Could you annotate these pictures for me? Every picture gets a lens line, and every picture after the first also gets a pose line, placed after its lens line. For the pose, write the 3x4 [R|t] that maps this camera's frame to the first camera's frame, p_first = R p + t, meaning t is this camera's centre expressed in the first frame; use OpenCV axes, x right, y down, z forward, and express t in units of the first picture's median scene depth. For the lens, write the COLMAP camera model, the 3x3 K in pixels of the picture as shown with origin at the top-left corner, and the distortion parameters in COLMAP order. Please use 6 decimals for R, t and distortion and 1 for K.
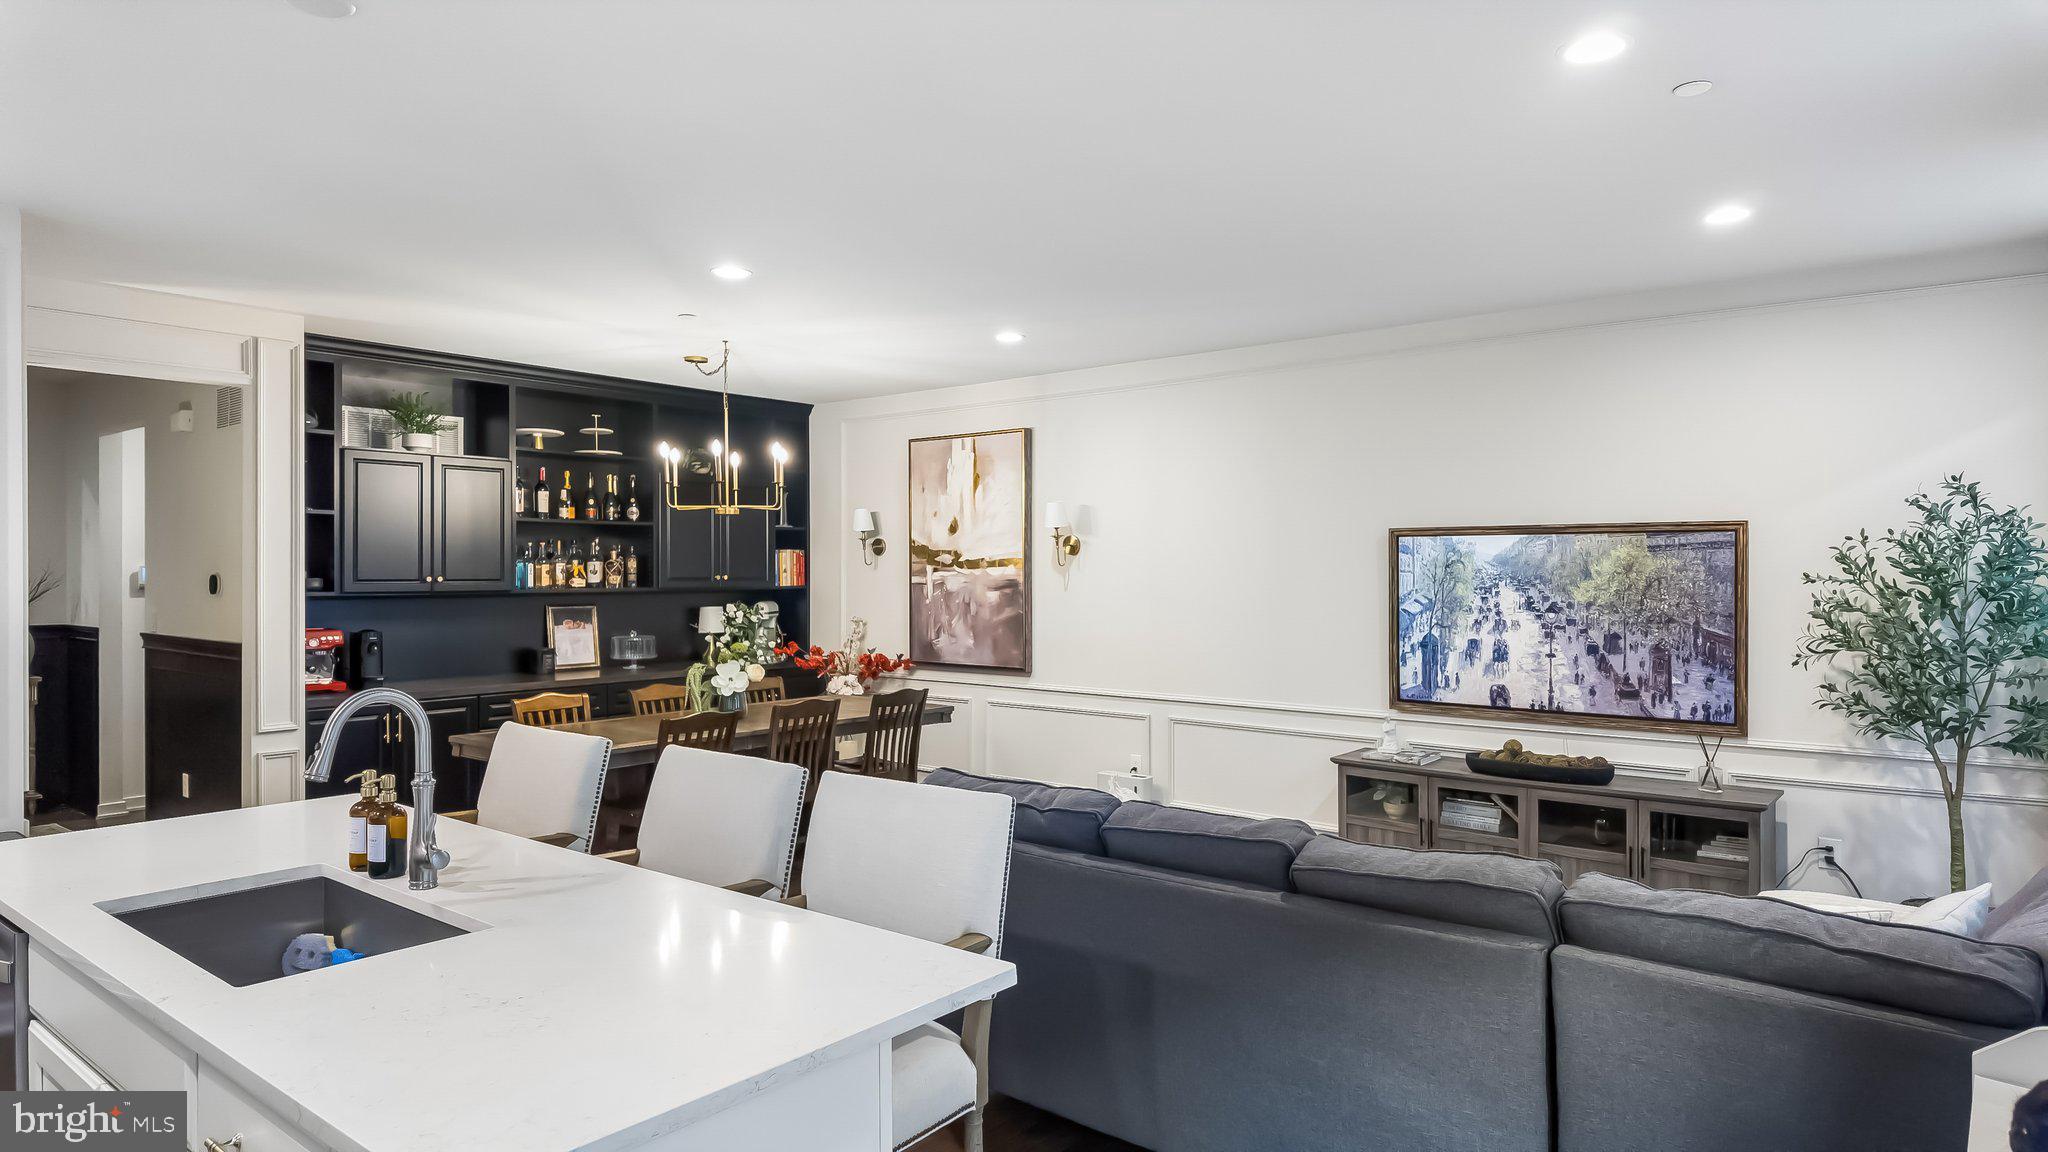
lens RADIAL K [[1211.2, 0, 983.3], [0, 1211.2, 592.4], [0, 0, 1]] dist [0.041237, 0.001617]
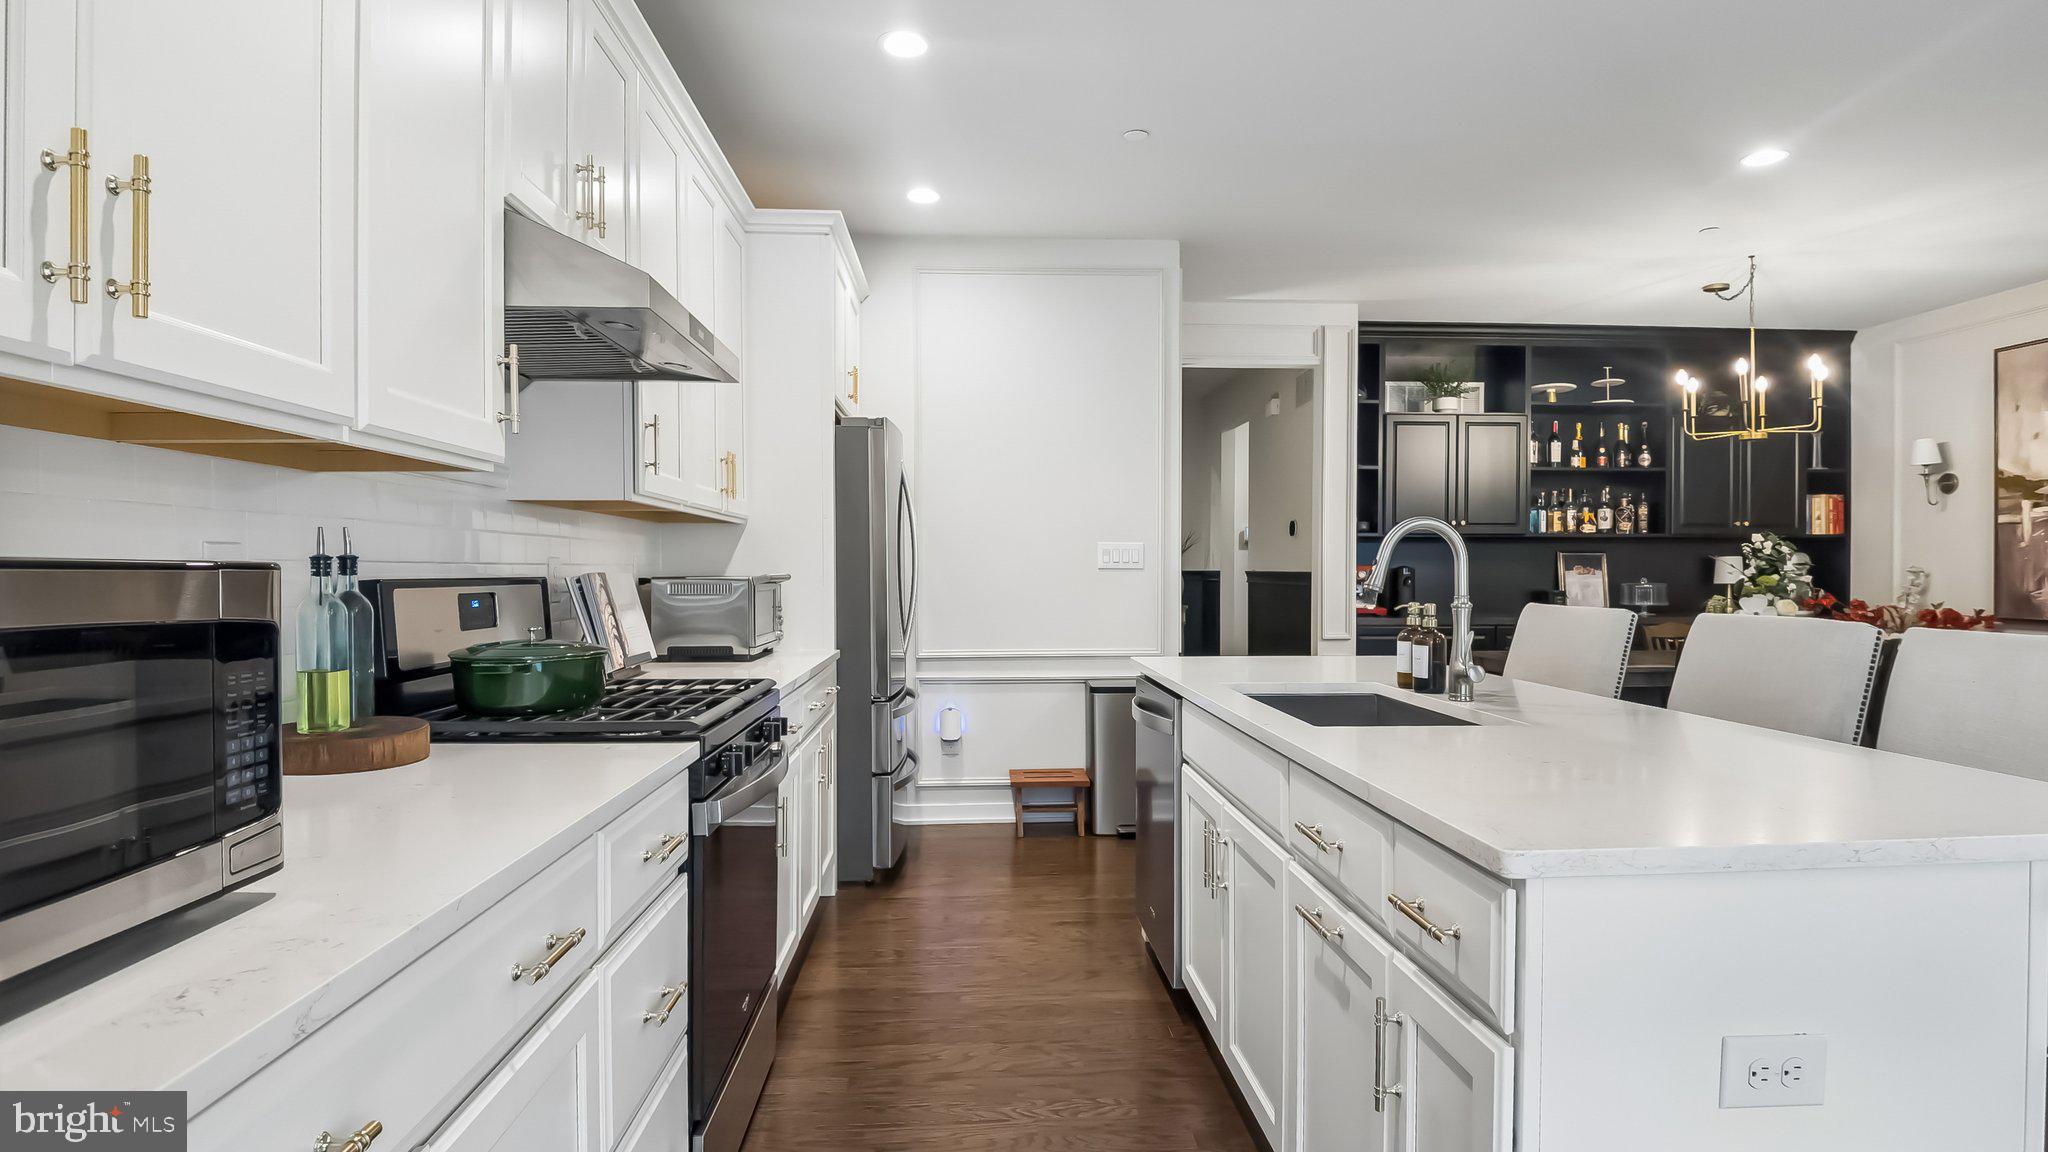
lens RADIAL K [[1099.0, 0, 1025.3], [0, 1099.0, 590.2], [0, 0, 1]] dist [-0.086220, 0.033451]
pose [[0.699614, 0.009815, -0.714454, -0.014490], [-0.010091, 0.999942, 0.003855, 0.045847], [0.714450, 0.004512, 0.699672, 0.019041]]
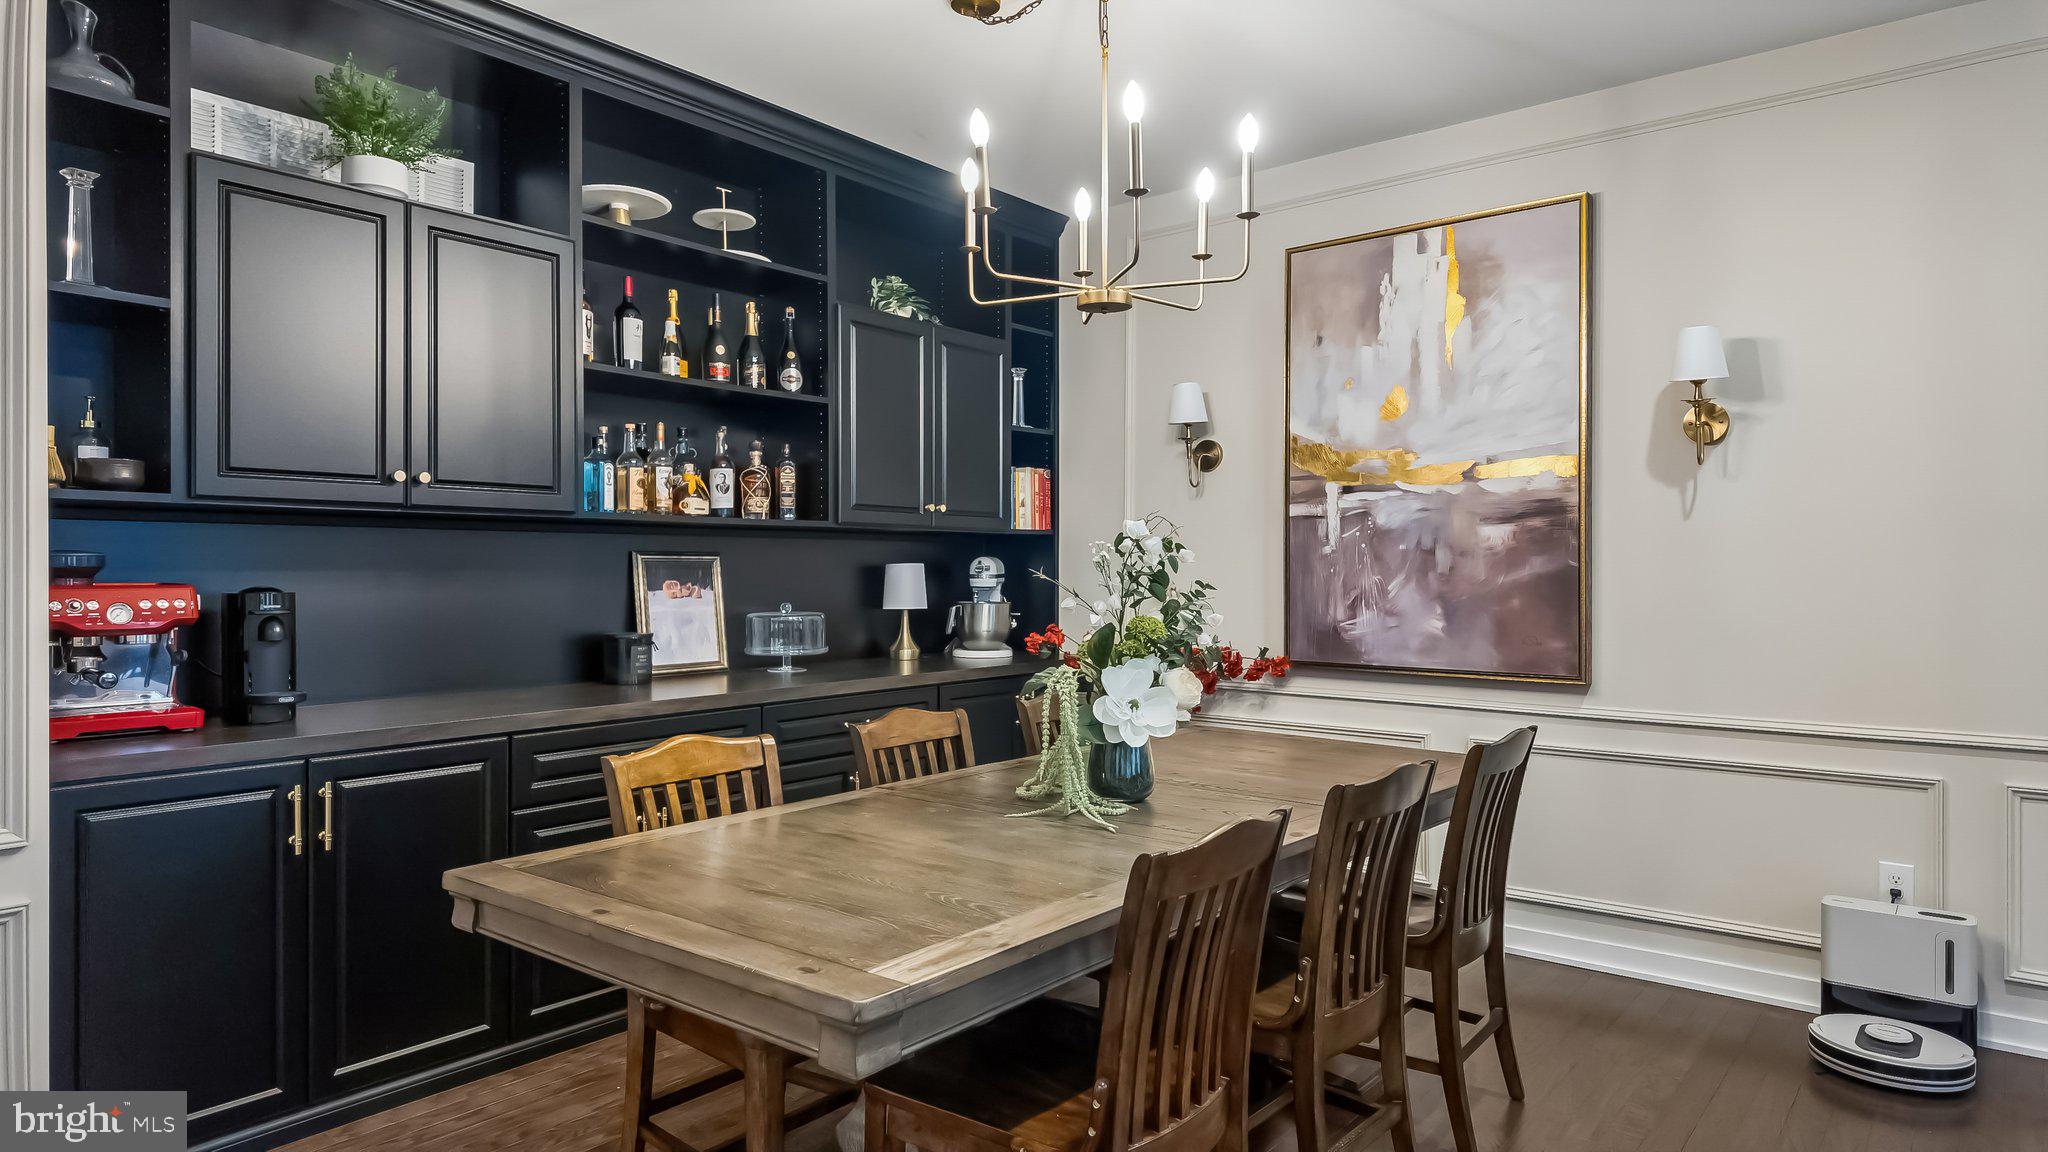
lens RADIAL K [[1209.3, 0, 962.0], [0, 1209.3, 587.2], [0, 0, 1]] dist [0.063499, -0.000402]
pose [[0.999928, 0.000769, -0.011962, -0.215710], [-0.000805, 0.999995, -0.003034, 0.027710], [0.011960, 0.003044, 0.999924, 0.492280]]
